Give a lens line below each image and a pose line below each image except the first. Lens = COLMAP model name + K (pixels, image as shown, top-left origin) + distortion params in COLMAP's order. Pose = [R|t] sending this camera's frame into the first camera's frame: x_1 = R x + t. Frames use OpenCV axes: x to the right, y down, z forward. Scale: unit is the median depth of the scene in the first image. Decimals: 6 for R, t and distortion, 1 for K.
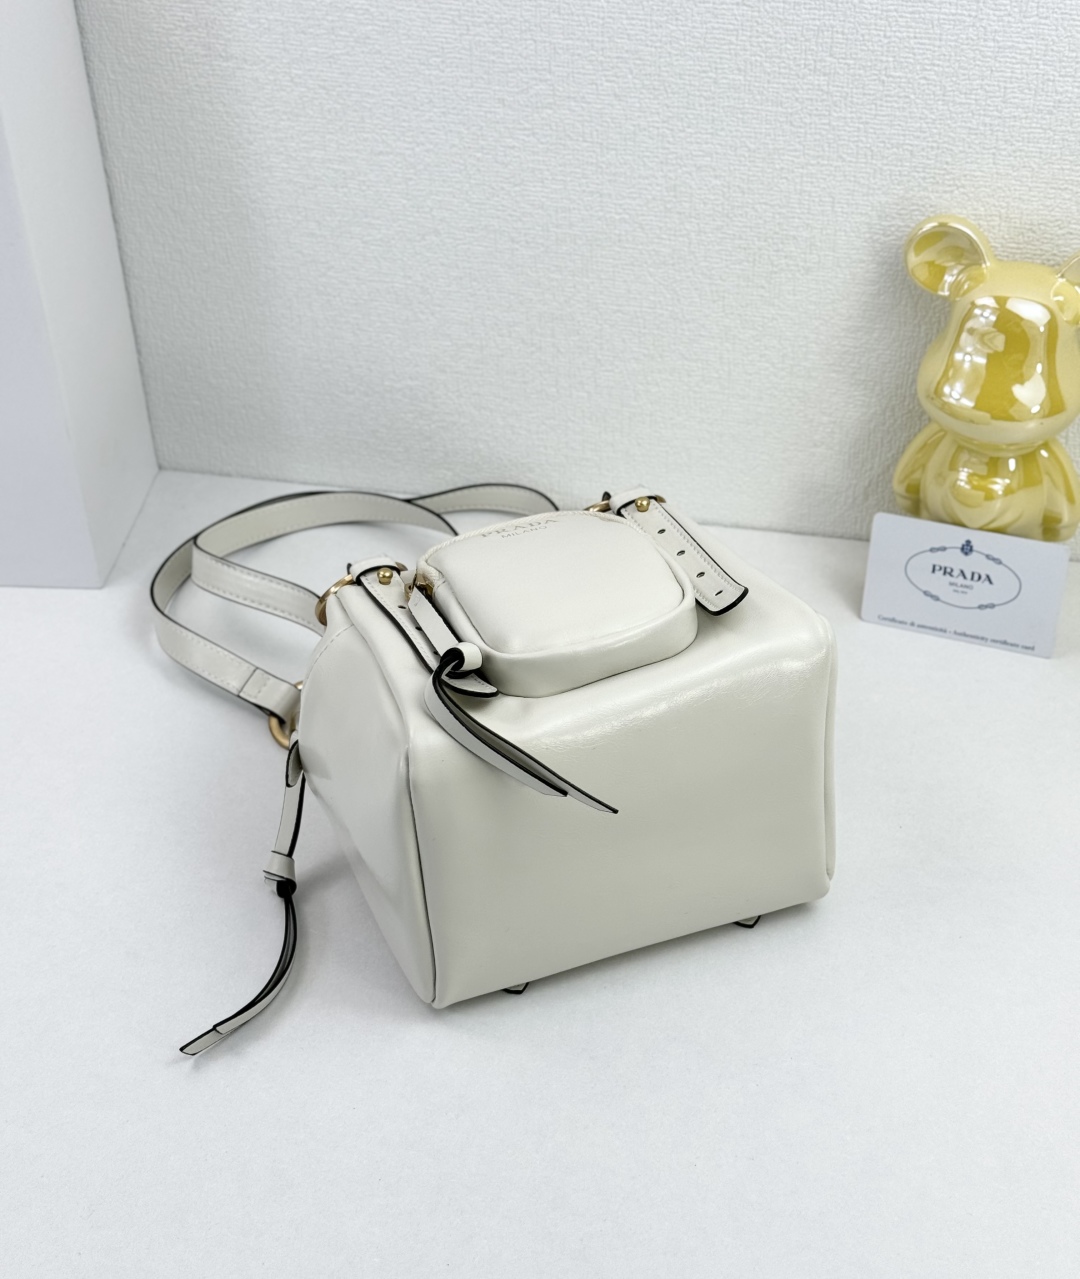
lens RADIAL K [[2067.1, 0, 540.0], [0, 2067.1, 639.5], [0, 0, 1]] dist [0.123568, -0.087888]
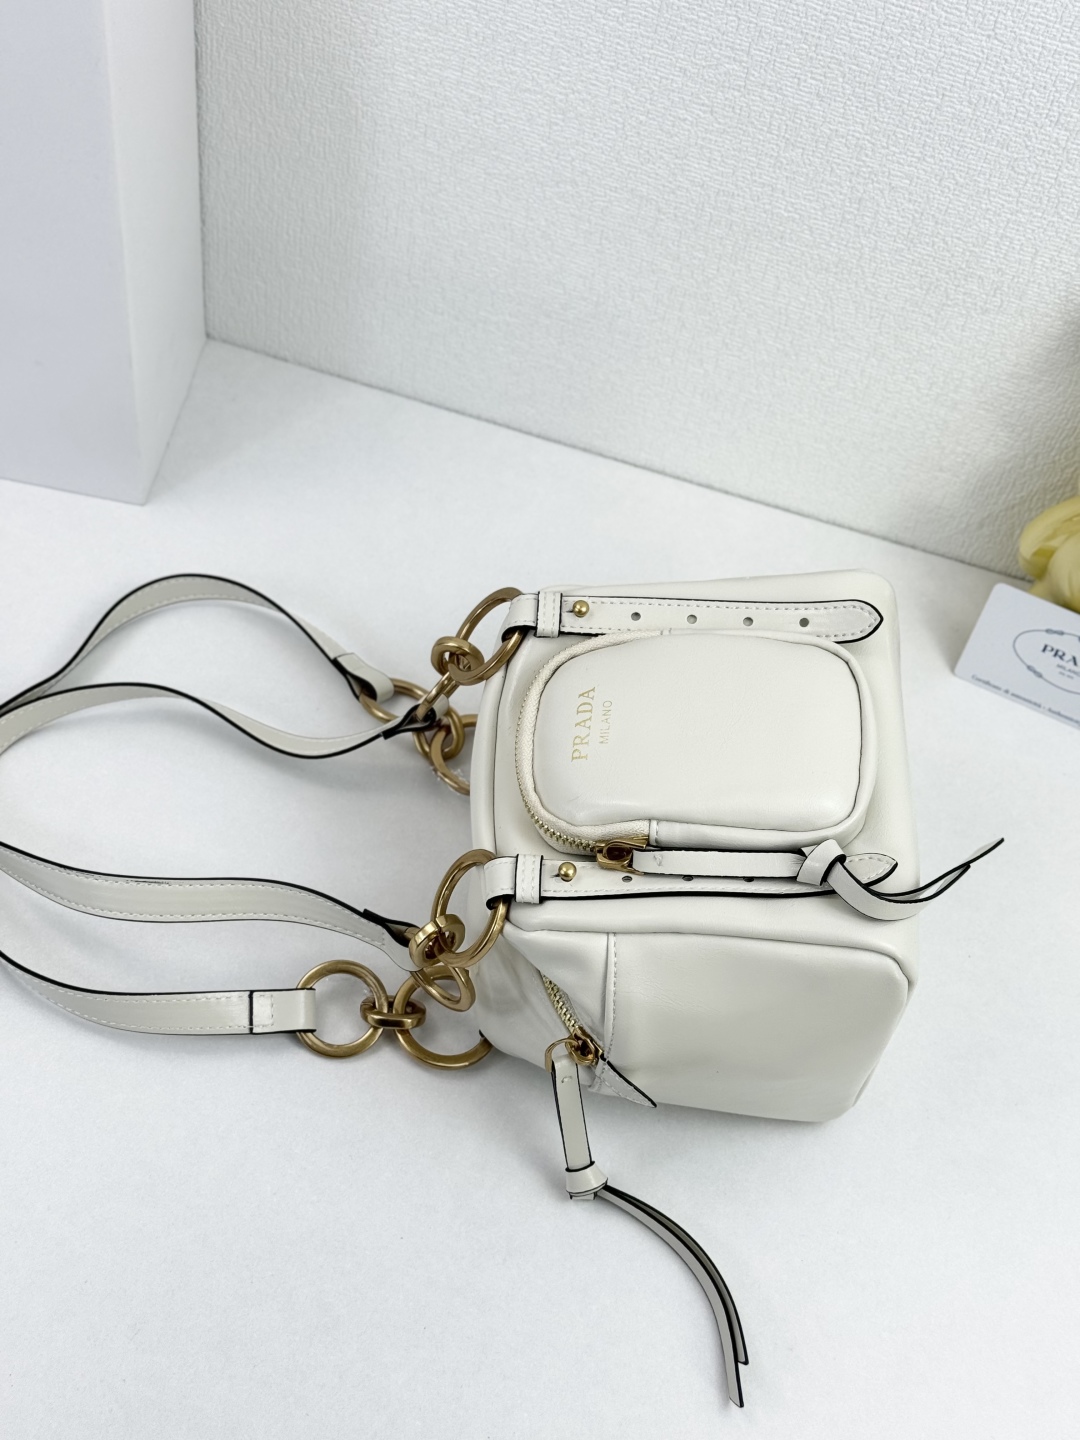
lens RADIAL K [[2050.7, 0, 539.7], [0, 2050.7, 739.2], [0, 0, 1]] dist [0.200635, -0.532535]
pose [[0.987653, 0.129380, 0.088327, -0.113637], [-0.150586, 0.939515, 0.307629, -0.249392], [-0.043184, -0.317132, 0.947398, 0.108452]]
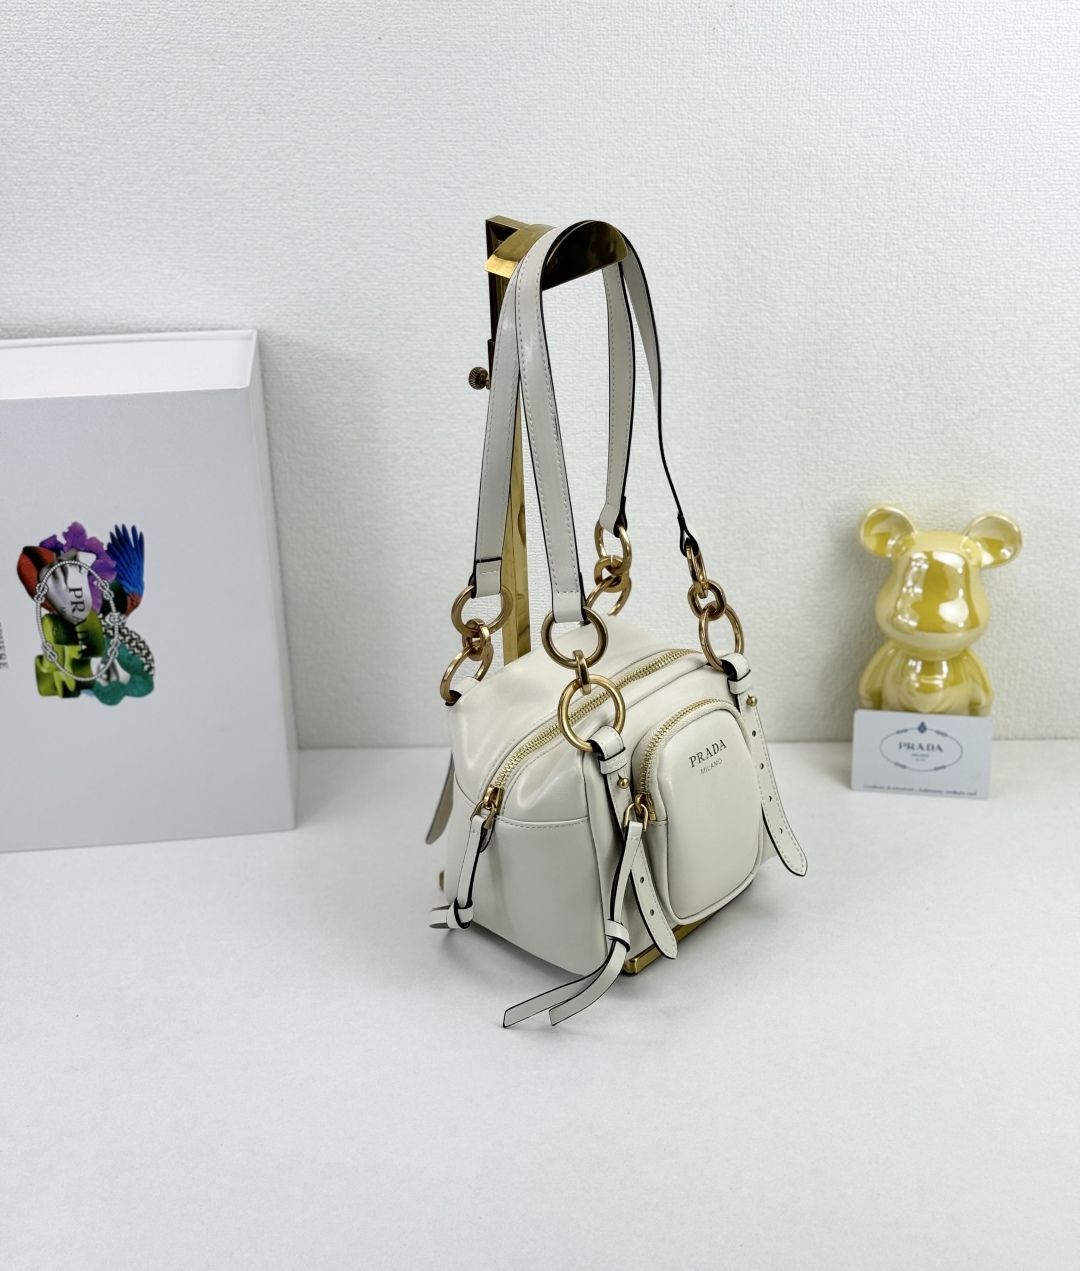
lens RADIAL K [[2054.2, 0, 540.0], [0, 2054.2, 635.5], [0, 0, 1]] dist [0.123568, -0.087888]
pose [[0.981574, -0.084386, 0.171438, -0.290699], [0.117674, 0.973839, -0.194396, 0.138899], [-0.150549, 0.210988, 0.965826, -0.349722]]
